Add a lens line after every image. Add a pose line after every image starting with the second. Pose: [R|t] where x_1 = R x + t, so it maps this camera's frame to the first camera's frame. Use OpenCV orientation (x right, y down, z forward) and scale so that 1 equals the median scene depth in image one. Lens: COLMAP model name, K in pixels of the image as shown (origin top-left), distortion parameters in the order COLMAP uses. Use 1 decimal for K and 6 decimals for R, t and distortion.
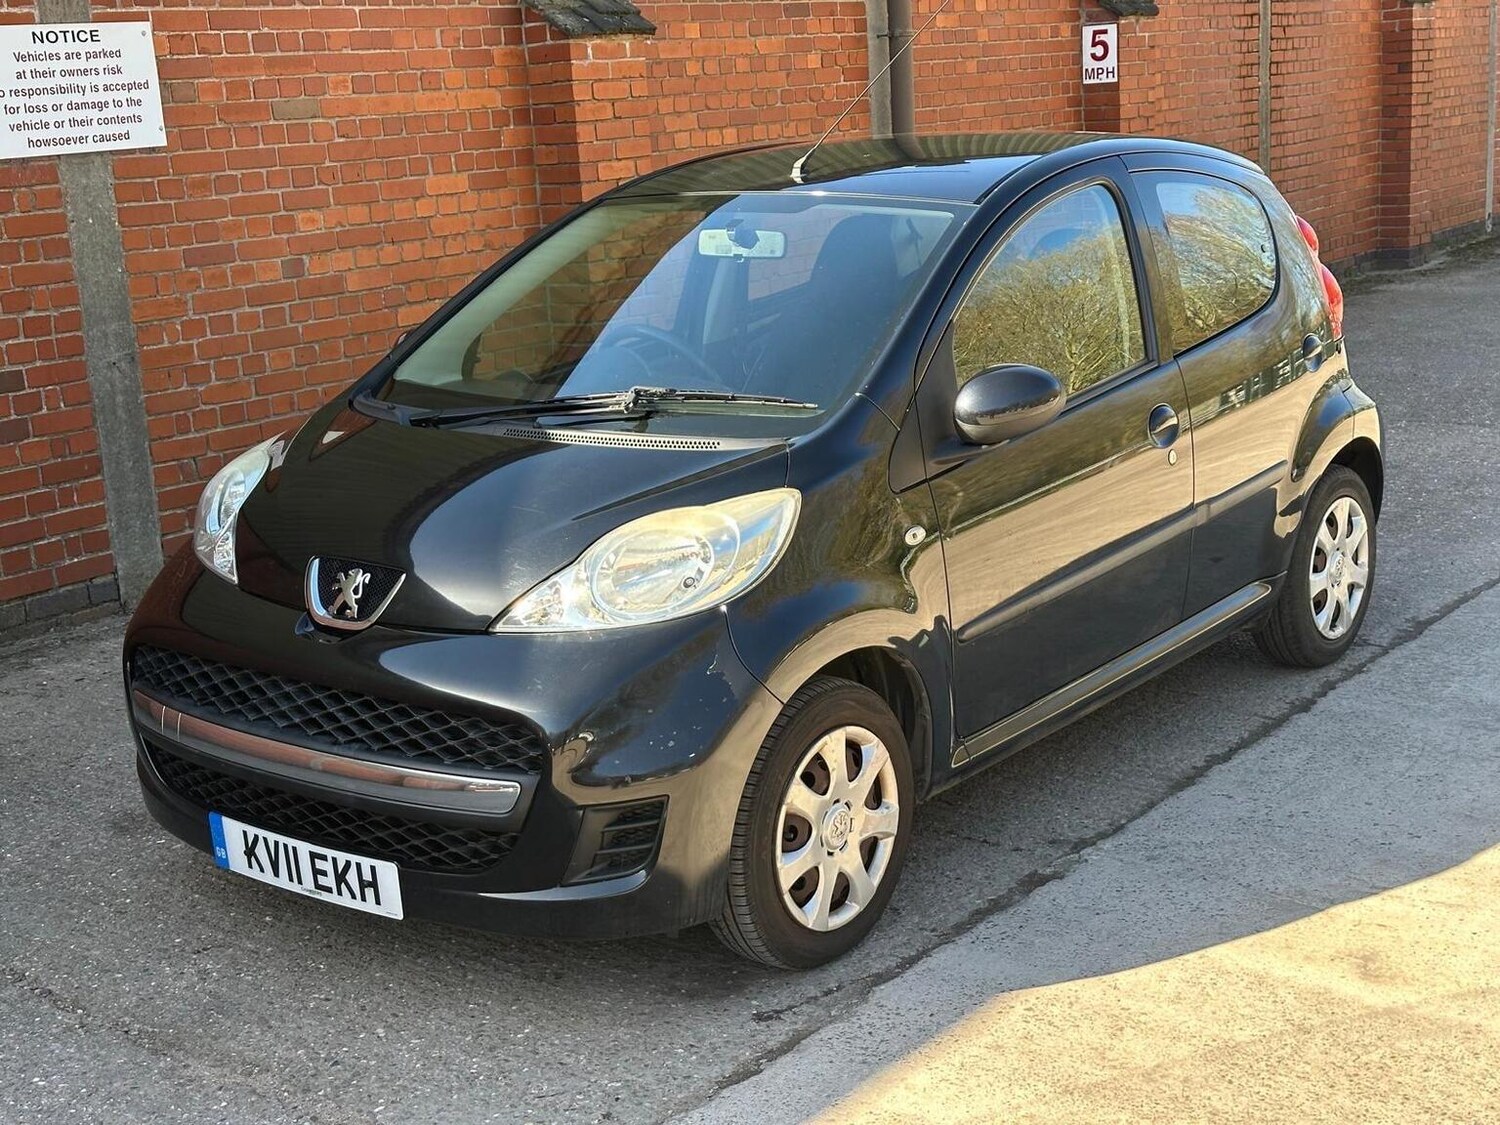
lens RADIAL K [[2060.9, 0, 731.2], [0, 2060.9, 561.6], [0, 0, 1]] dist [0.218193, -0.512283]
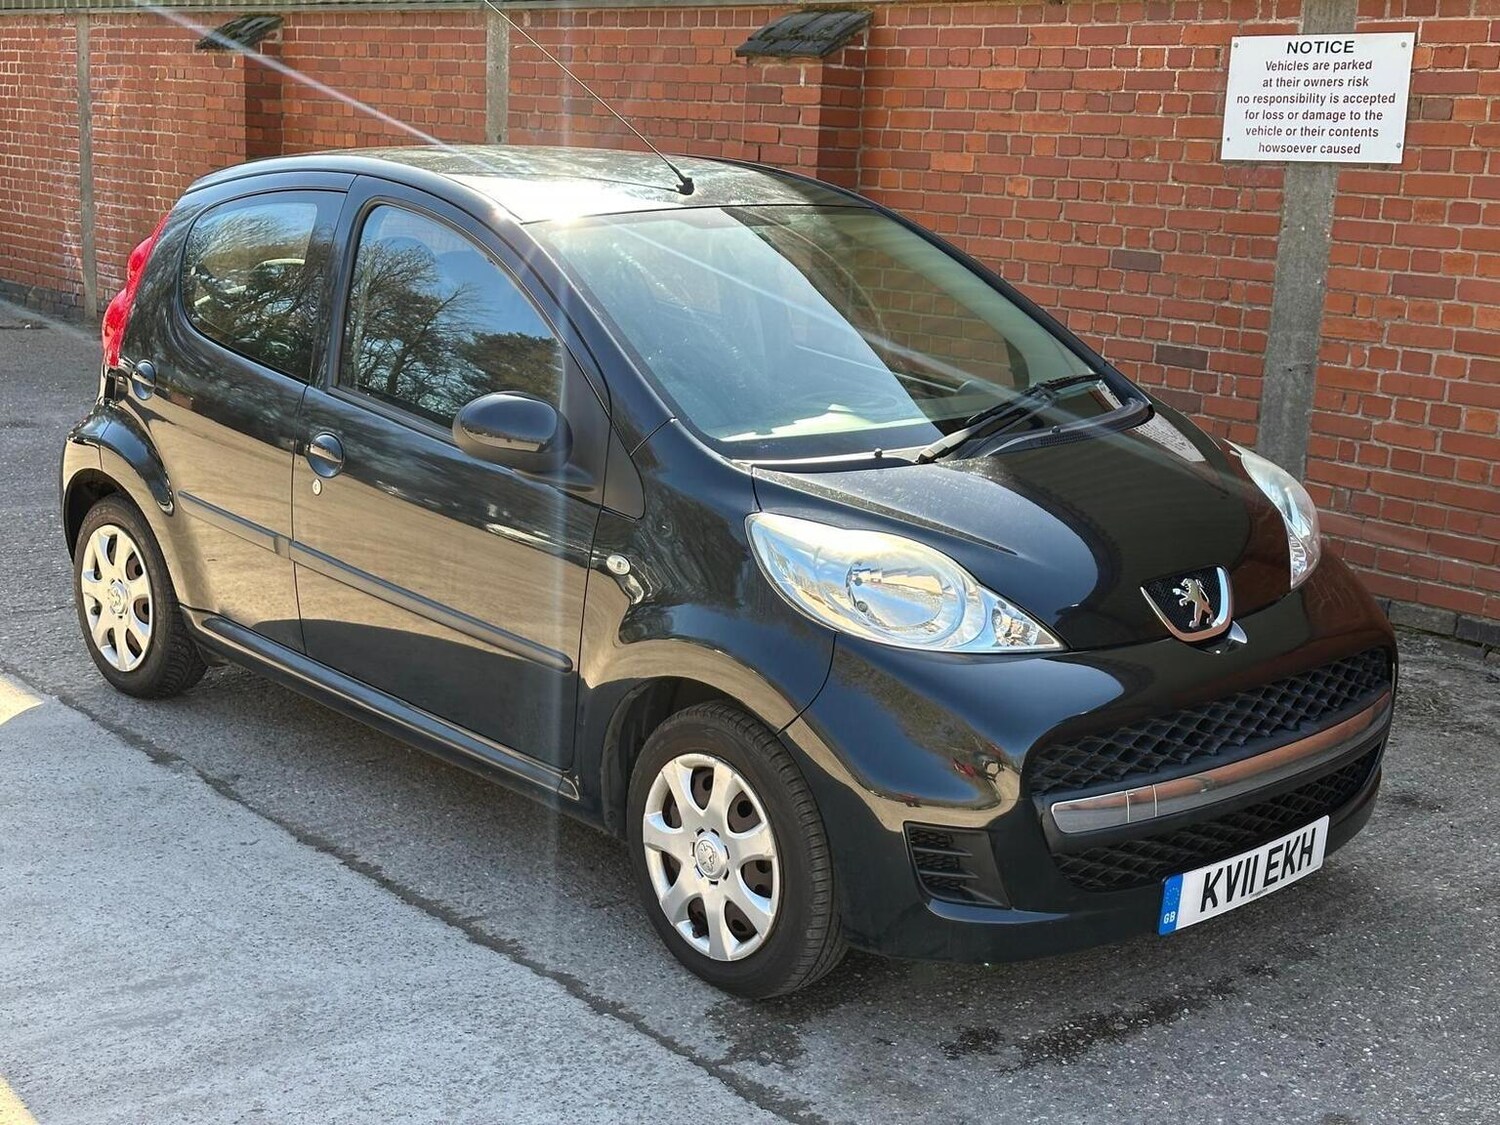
lens RADIAL K [[2055.6, 0, 746.7], [0, 2055.6, 573.7], [0, 0, 1]] dist [0.224842, -0.526821]
pose [[-0.211840, 0.250944, -0.944537, 0.739283], [-0.252521, 0.919598, 0.300954, -0.240925], [0.944117, 0.302269, -0.131438, 0.911623]]
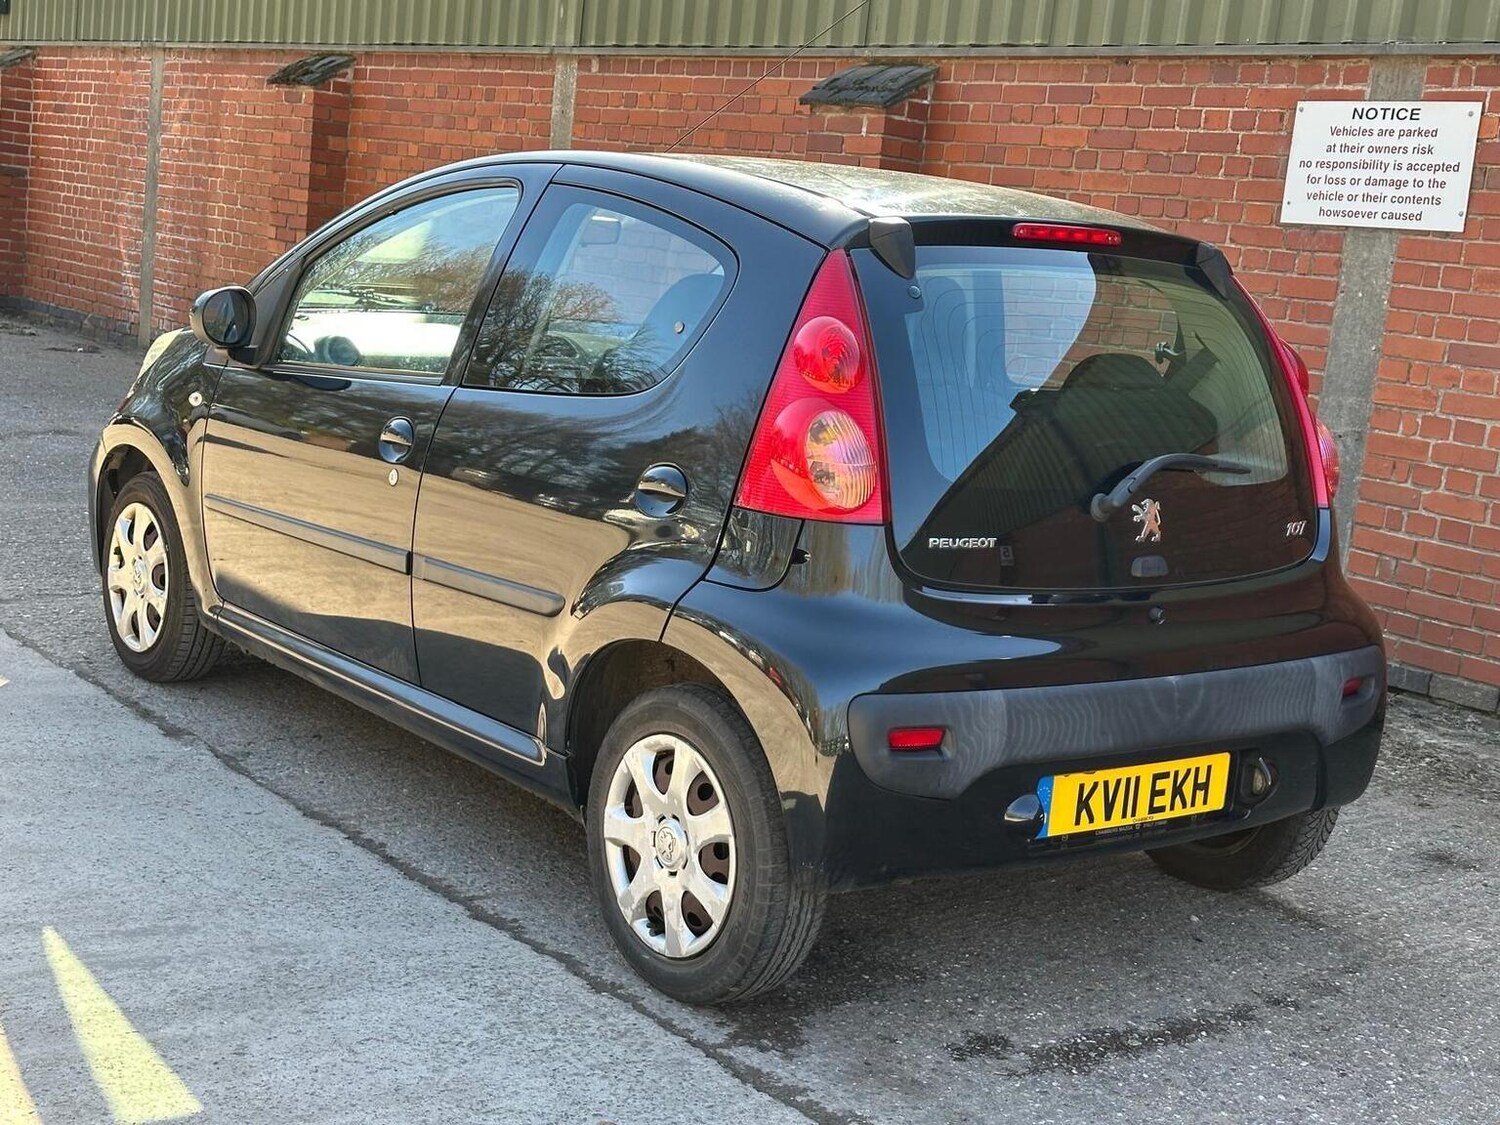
lens RADIAL K [[2061.1, 0, 750.0], [0, 2061.1, 562.5], [0, 0, 1]] dist [0.220809, -0.517535]
pose [[-0.240216, 0.185894, -0.952754, 0.737074], [-0.306264, 0.916849, 0.256106, -0.208461], [0.921140, 0.353315, -0.163309, 0.922249]]
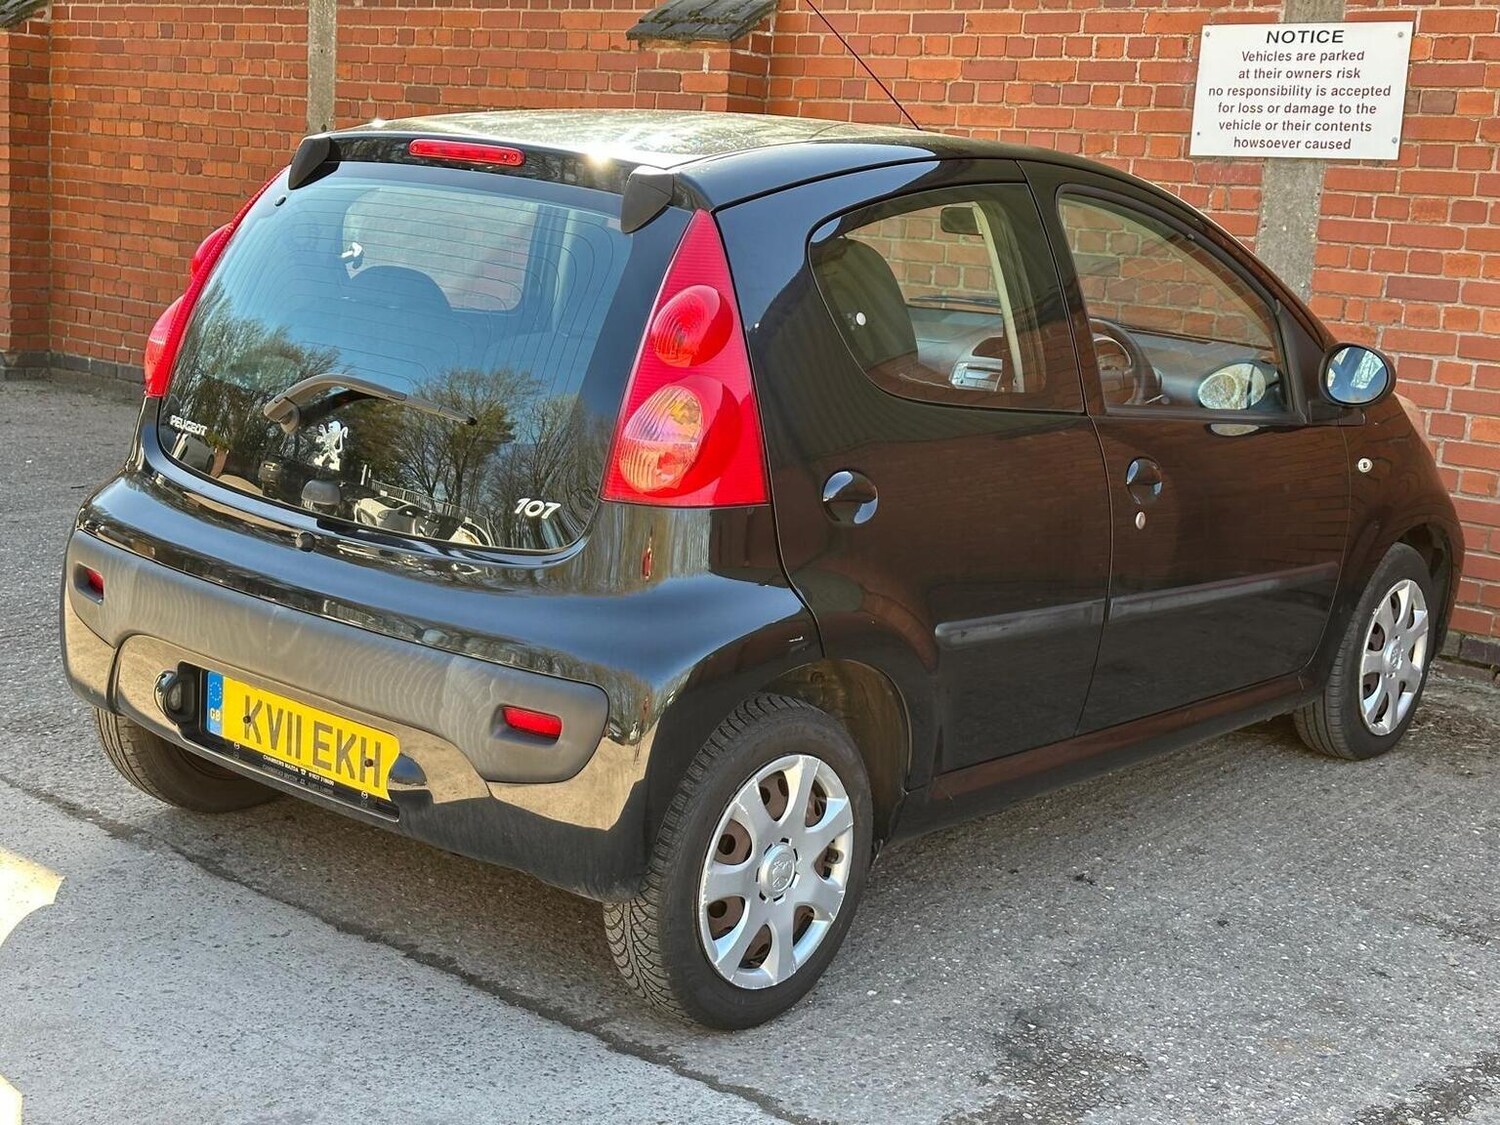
lens RADIAL K [[2061.1, 0, 750.0], [0, 2061.1, 562.5], [0, 0, 1]] dist [0.220809, -0.517535]
pose [[-0.054485, 0.231478, -0.971313, 0.663684], [-0.285609, 0.928503, 0.237297, -0.174592], [0.956796, 0.290344, 0.015523, 0.780211]]
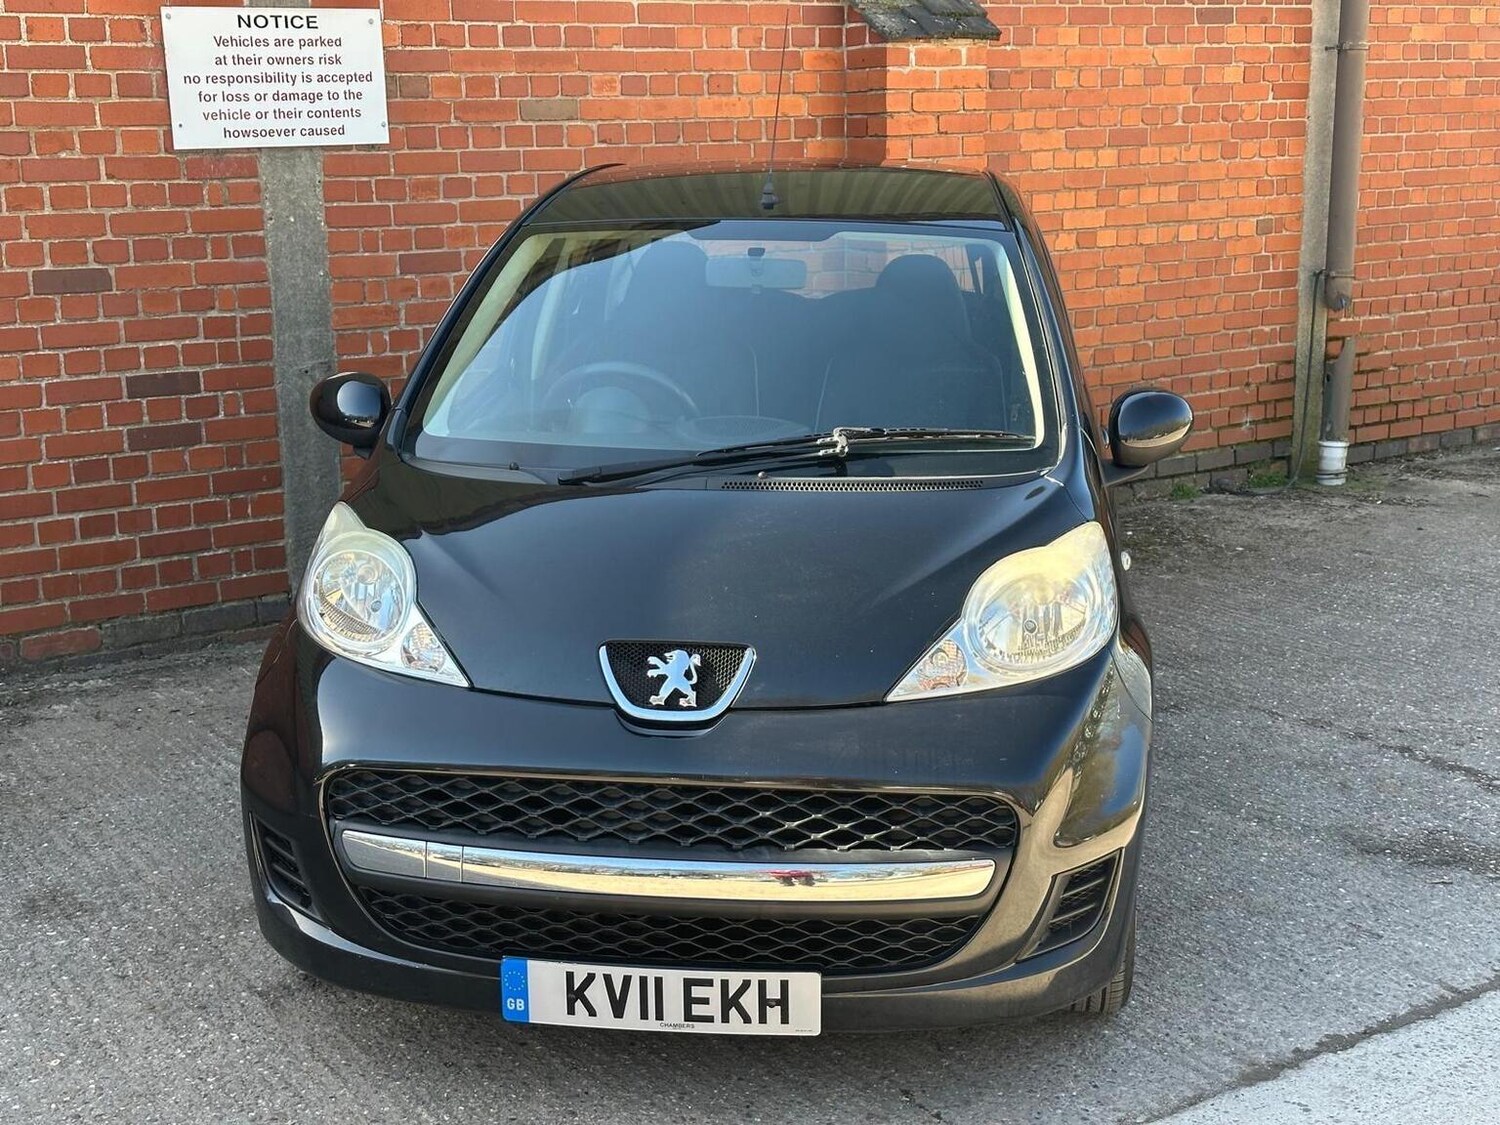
lens RADIAL K [[2064.3, 0, 742.2], [0, 2064.3, 554.7], [0, 0, 1]] dist [0.218228, -0.502604]
pose [[0.951505, 0.110559, -0.287080, 0.168692], [-0.110420, 0.993744, 0.016730, -0.050083], [0.287134, 0.015781, 0.957760, 0.160858]]
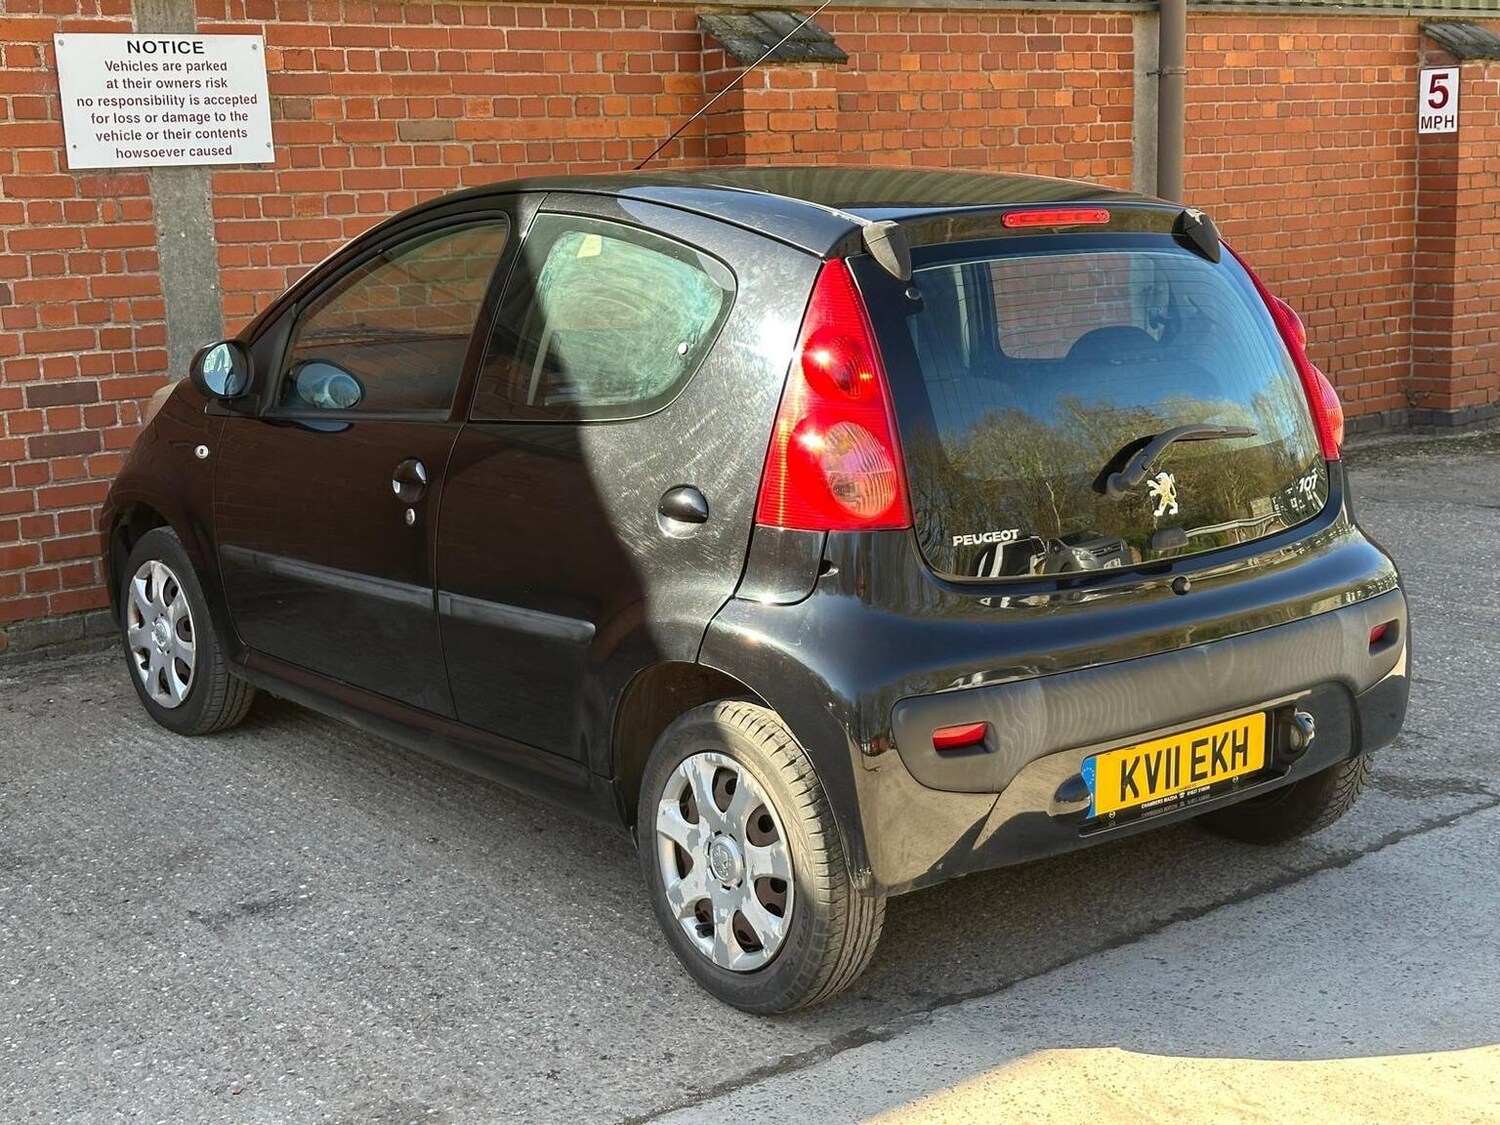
lens RADIAL K [[2065.3, 0, 739.1], [0, 2065.3, 549.2], [0, 0, 1]] dist [0.223465, -0.530015]
pose [[0.971831, 0.069067, -0.225332, 0.175524], [-0.076373, 0.996794, -0.023858, -0.012015], [0.222962, 0.040395, 0.973990, 0.106078]]
